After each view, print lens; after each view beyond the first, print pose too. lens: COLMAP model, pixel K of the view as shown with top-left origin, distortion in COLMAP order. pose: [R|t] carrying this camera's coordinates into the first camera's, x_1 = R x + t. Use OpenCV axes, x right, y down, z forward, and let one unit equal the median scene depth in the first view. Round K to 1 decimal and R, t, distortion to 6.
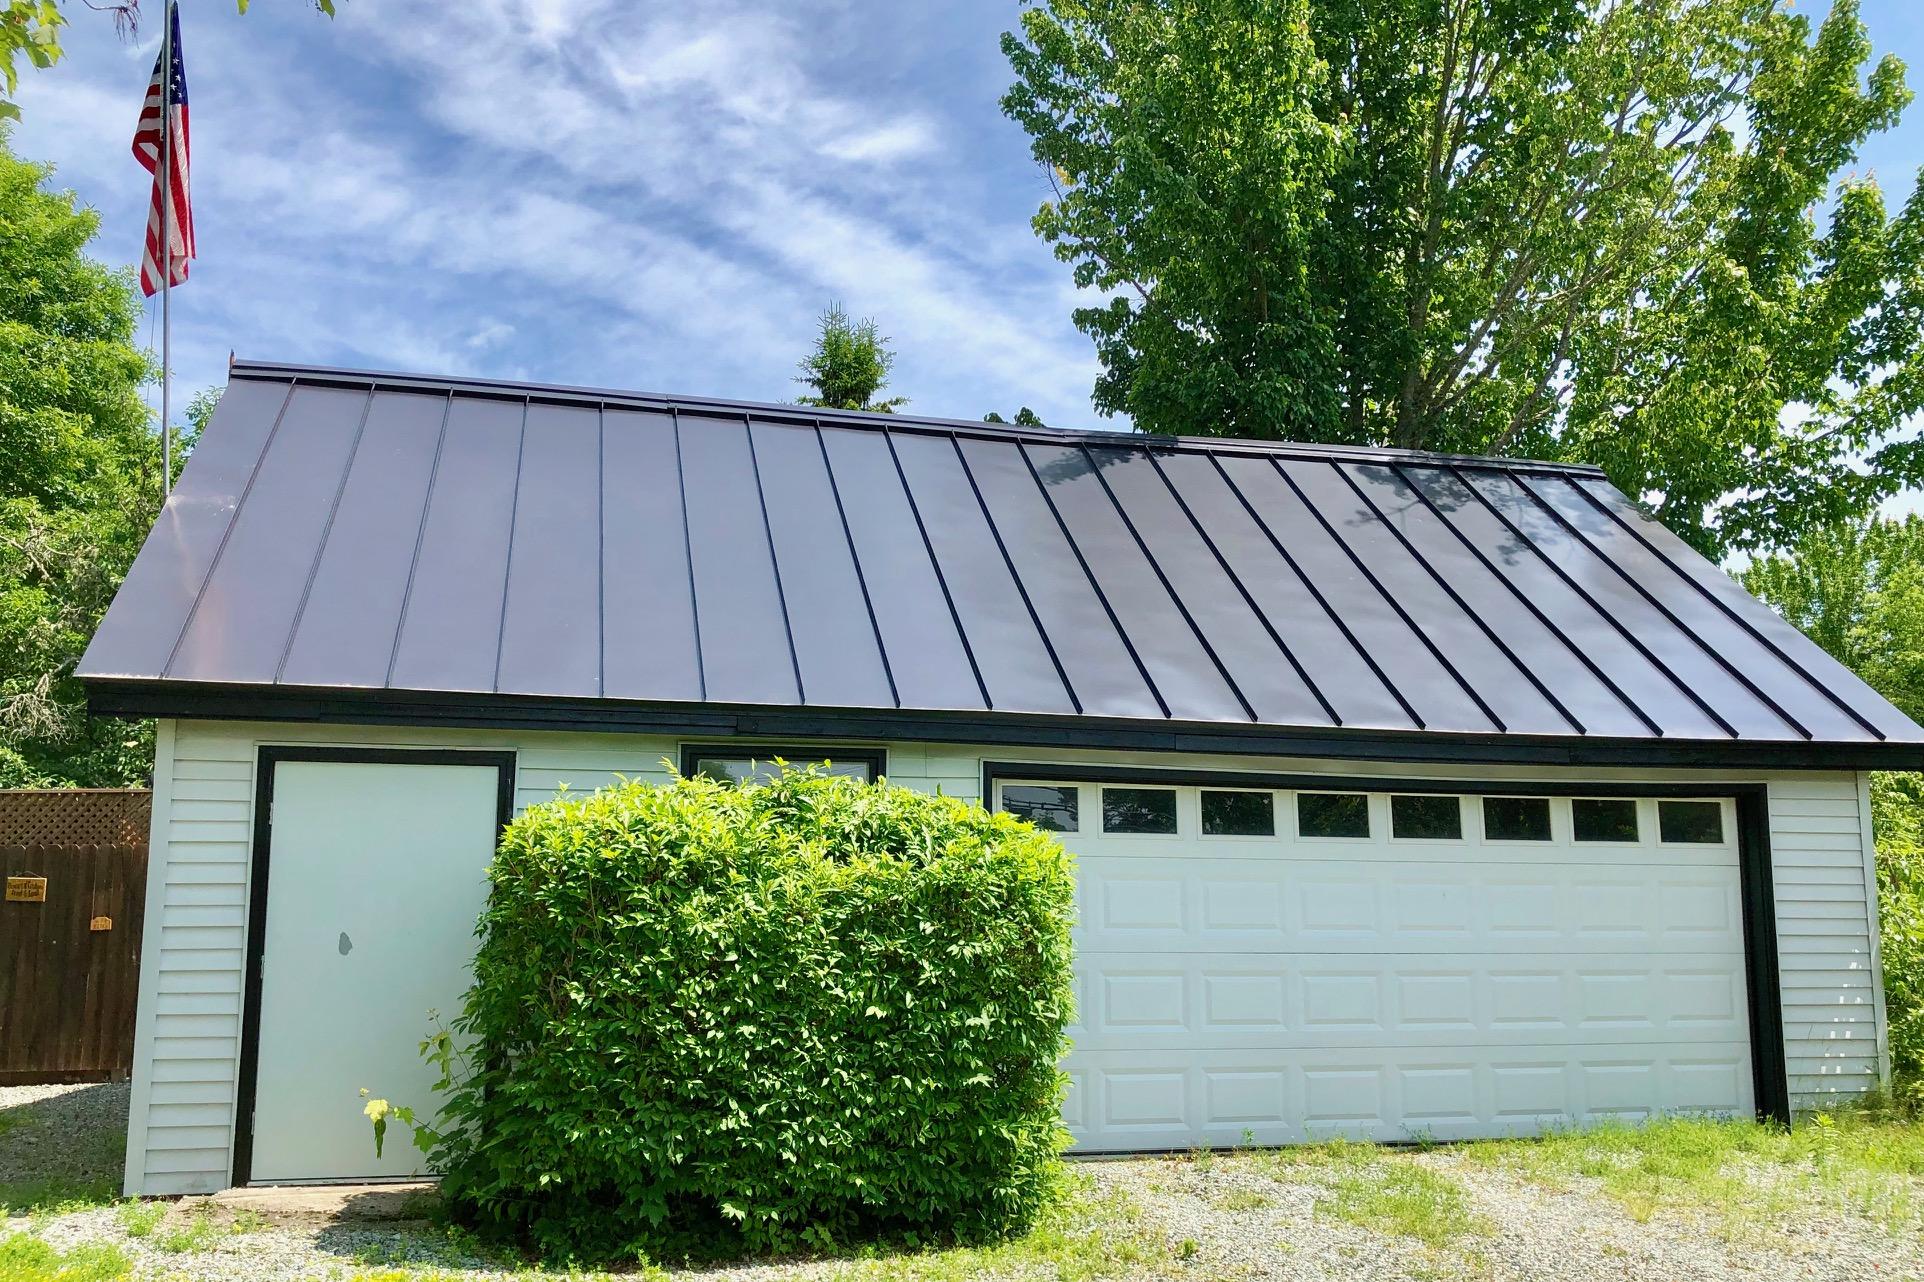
lens RADIAL K [[1596.1, 0, 962.2], [0, 1596.1, 637.0], [0, 0, 1]] dist [0.009415, -0.003004]
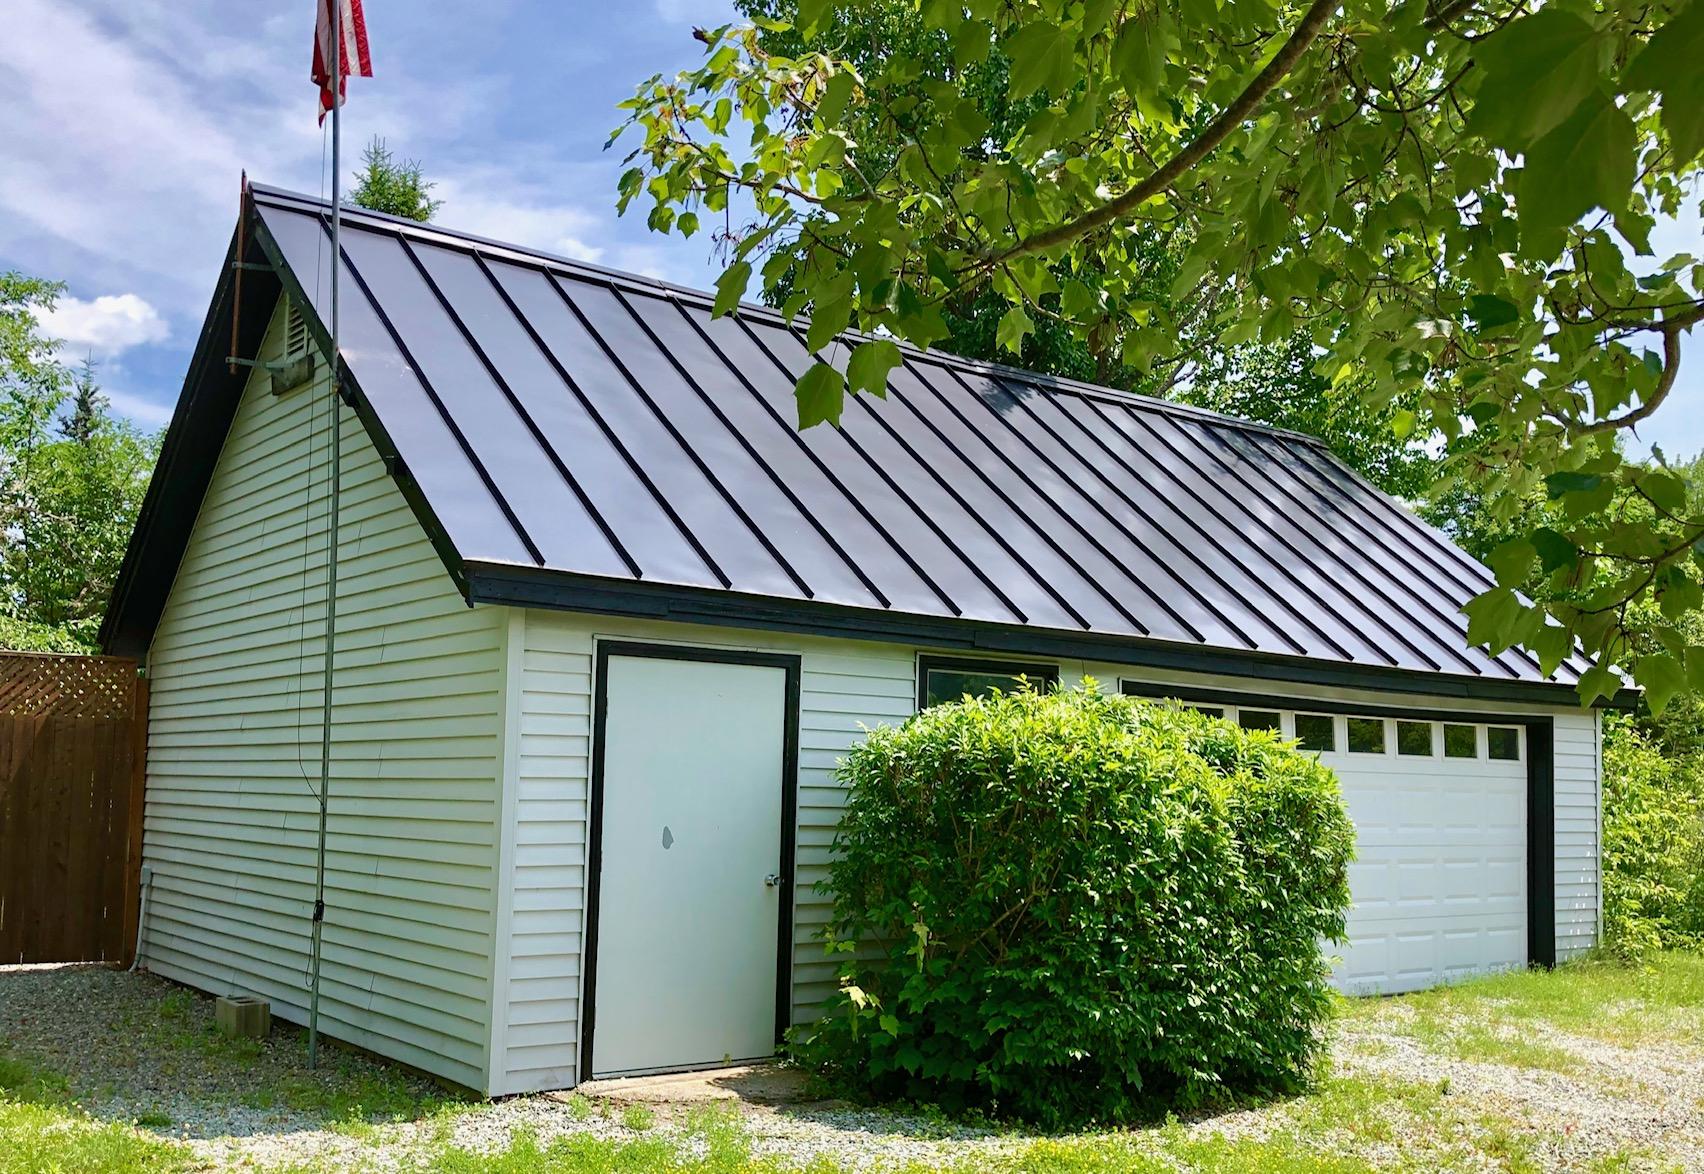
lens RADIAL K [[1594.2, 0, 850.9], [0, 1594.2, 592.9], [0, 0, 1]] dist [0.011645, 0.000000]
pose [[0.916552, 0.065313, 0.394545, -0.683001], [-0.087755, 0.995375, 0.039084, -0.012230], [-0.390168, -0.070446, 0.918045, 0.039709]]
